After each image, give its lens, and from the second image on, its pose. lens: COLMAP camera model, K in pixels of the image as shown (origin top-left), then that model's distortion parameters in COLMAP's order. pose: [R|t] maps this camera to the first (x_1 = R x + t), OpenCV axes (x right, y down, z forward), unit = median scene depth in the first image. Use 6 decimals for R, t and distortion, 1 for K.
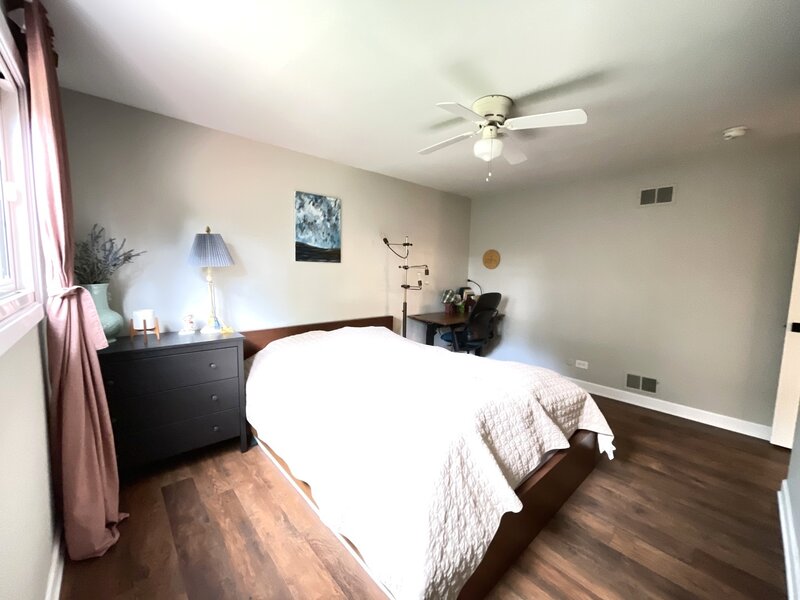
lens RADIAL K [[323.7, 0, 400.0], [0, 323.7, 302.4], [0, 0, 1]] dist [0.002490, 0.000102]
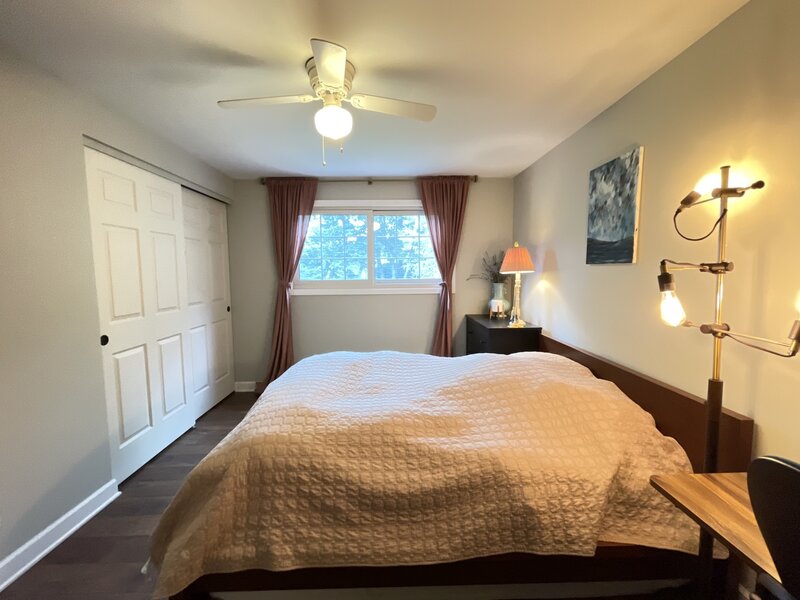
lens RADIAL K [[323.7, 0, 399.6], [0, 323.7, 294.7], [0, 0, 1]] dist [0.002490, 0.000102]
pose [[-0.641789, 0.039111, -0.765883, 0.519659], [-0.089276, 0.988098, 0.125269, -0.109000], [0.761667, 0.148771, -0.630659, 1.114917]]
